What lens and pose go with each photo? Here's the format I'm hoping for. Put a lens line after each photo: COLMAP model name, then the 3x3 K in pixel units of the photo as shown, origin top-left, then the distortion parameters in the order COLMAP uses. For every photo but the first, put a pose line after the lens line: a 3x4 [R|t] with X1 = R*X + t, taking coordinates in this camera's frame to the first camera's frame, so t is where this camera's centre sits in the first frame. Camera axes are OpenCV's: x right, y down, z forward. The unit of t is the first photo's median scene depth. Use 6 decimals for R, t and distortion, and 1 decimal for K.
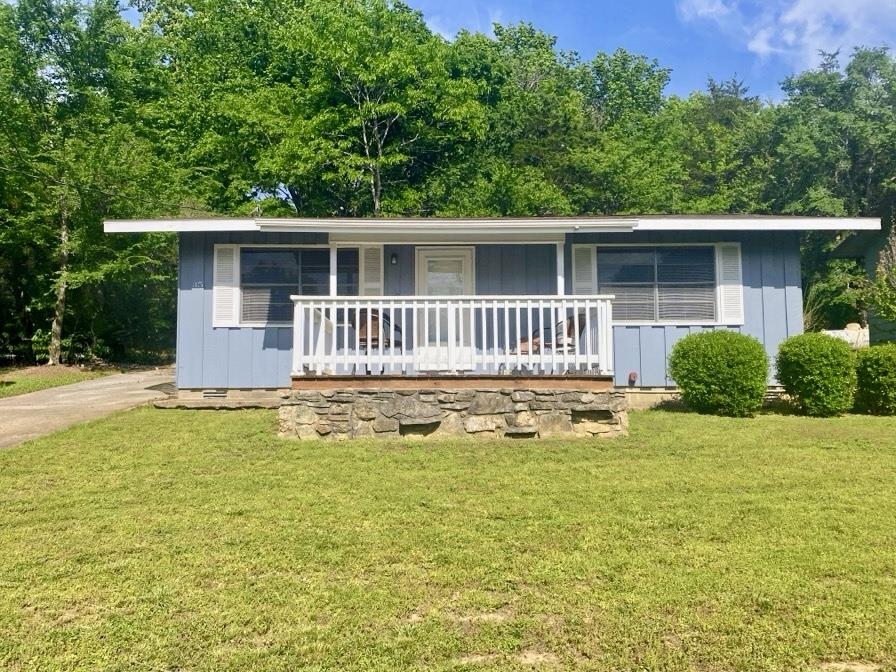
lens RADIAL K [[805.9, 0, 446.5], [0, 805.9, 341.7], [0, 0, 1]] dist [0.021486, -0.003741]
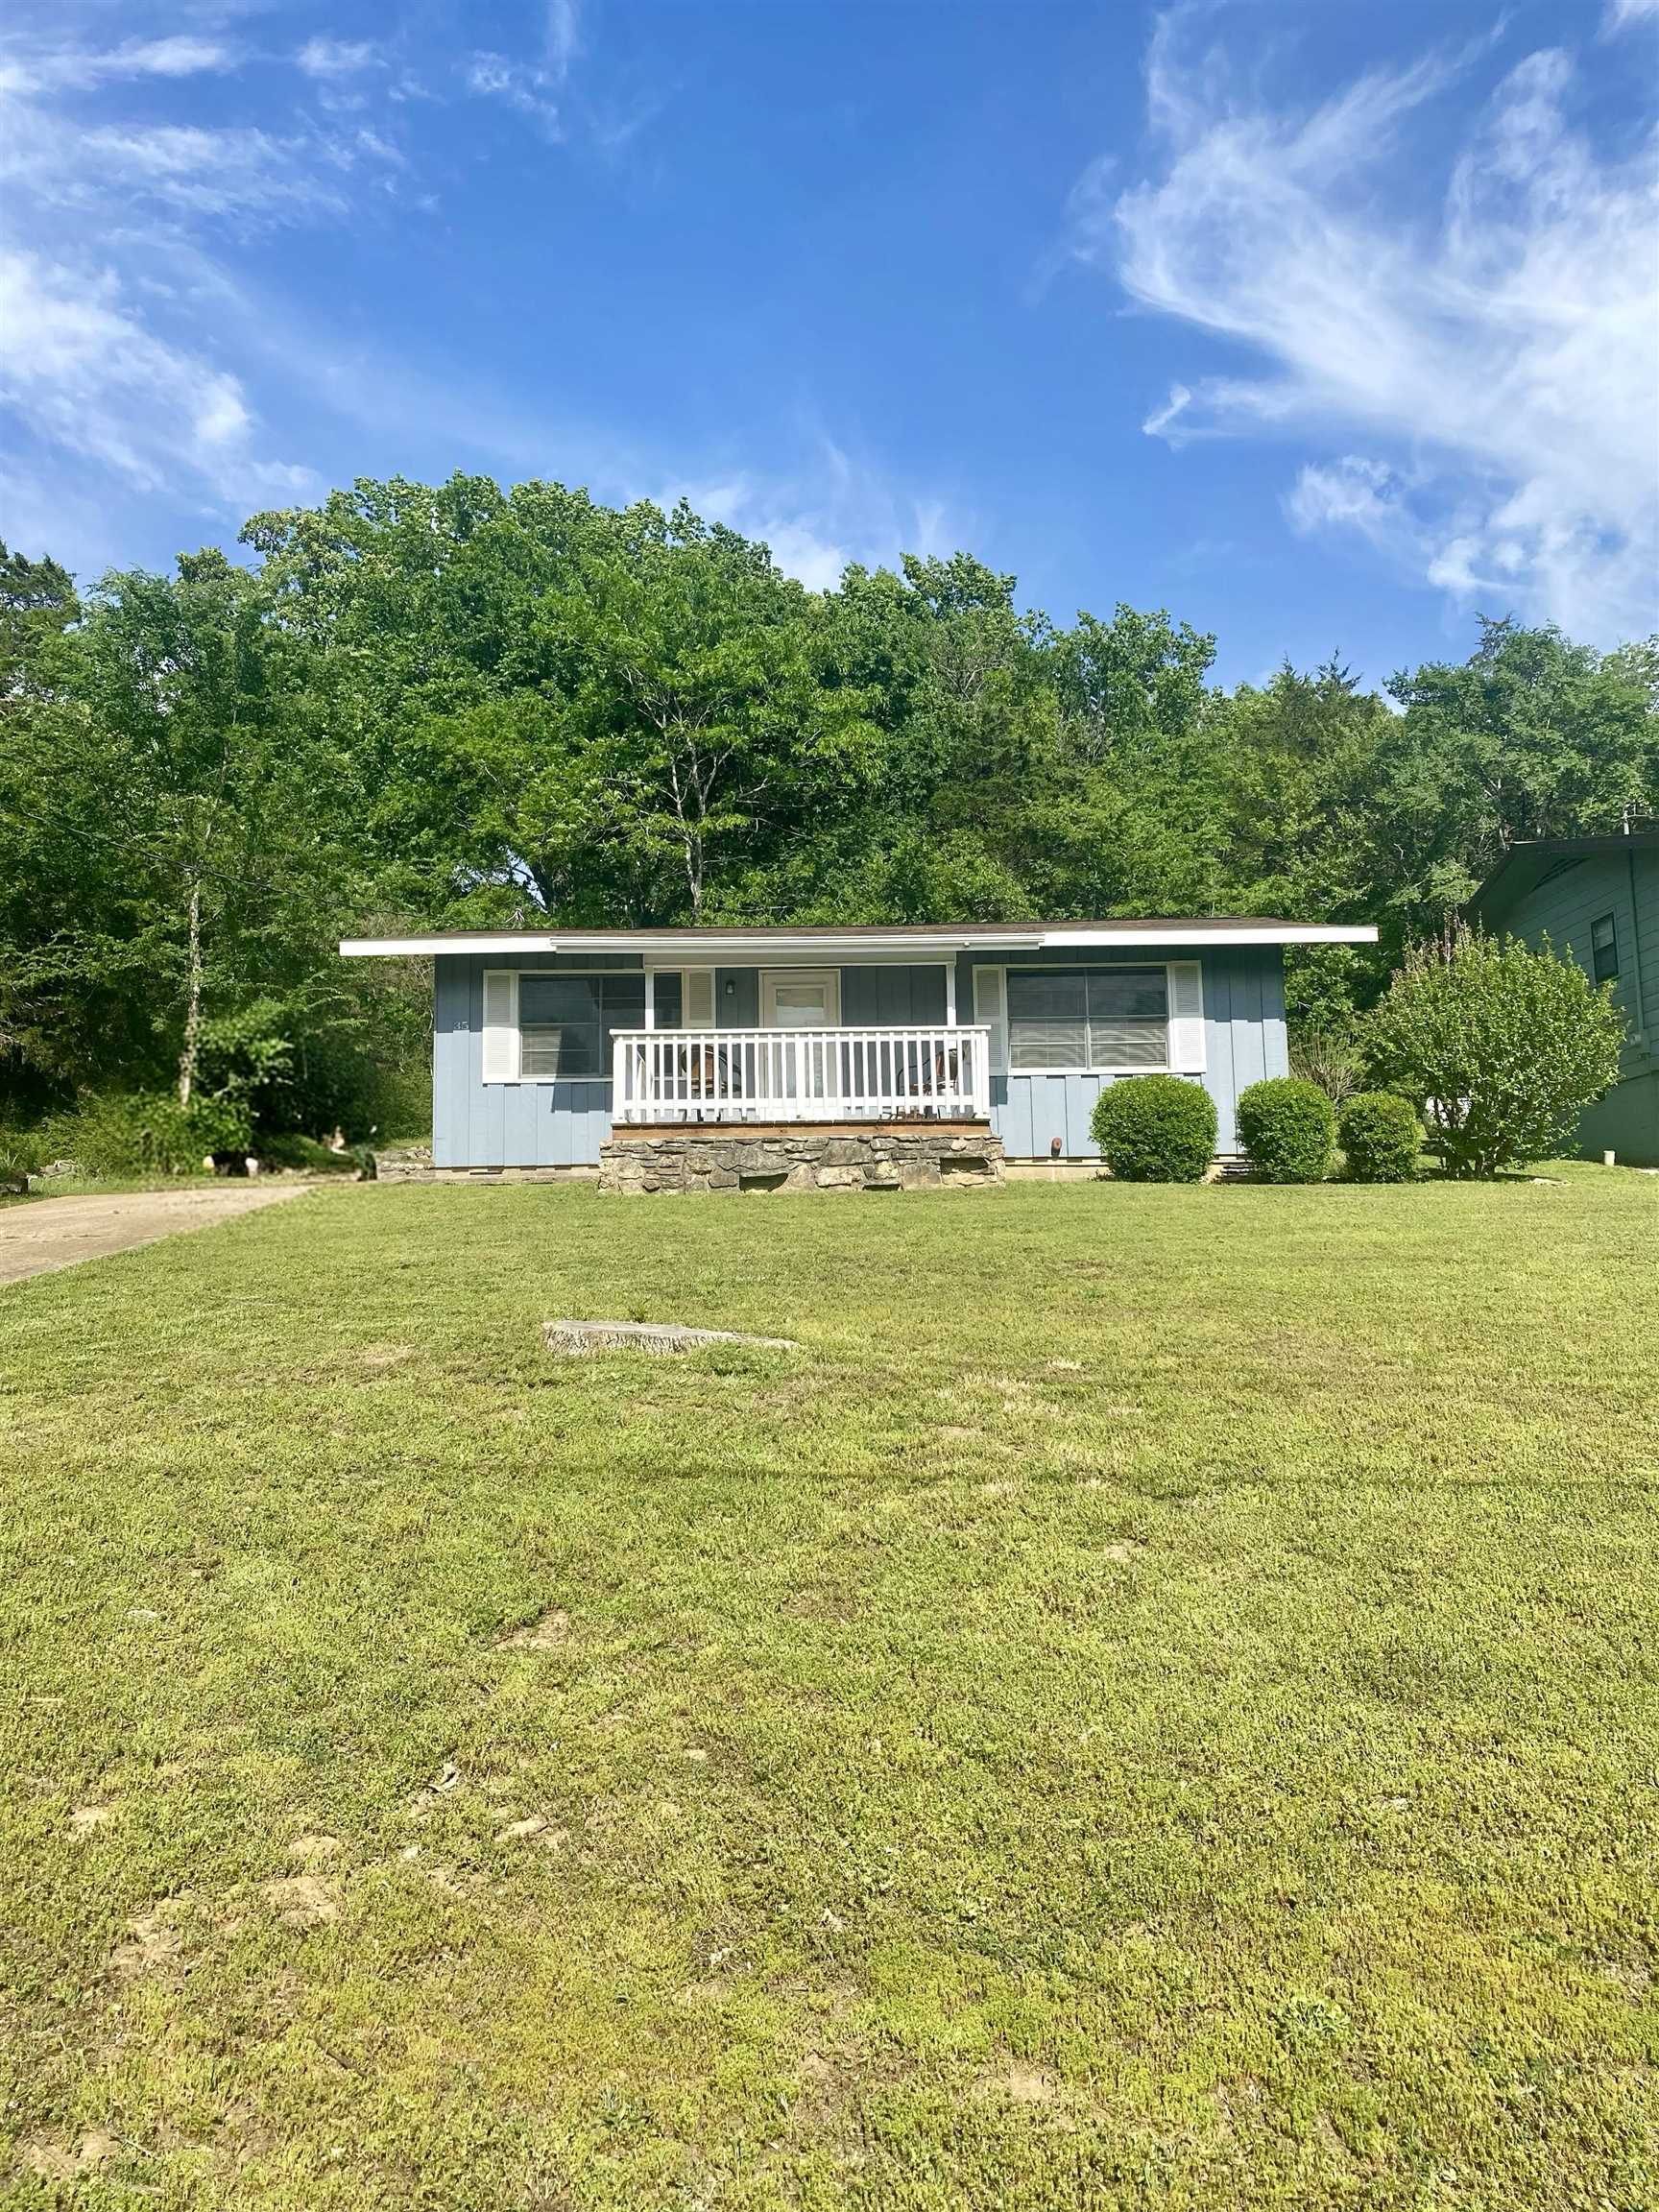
lens RADIAL K [[1680.9, 0, 841.8], [0, 1680.9, 1088.8], [0, 0, 1]] dist [0.042030, -0.001509]
pose [[0.999929, -0.010971, 0.004586, 0.028417], [0.011169, 0.998900, -0.045542, 0.059960], [-0.004082, 0.045590, 0.998952, -0.522298]]
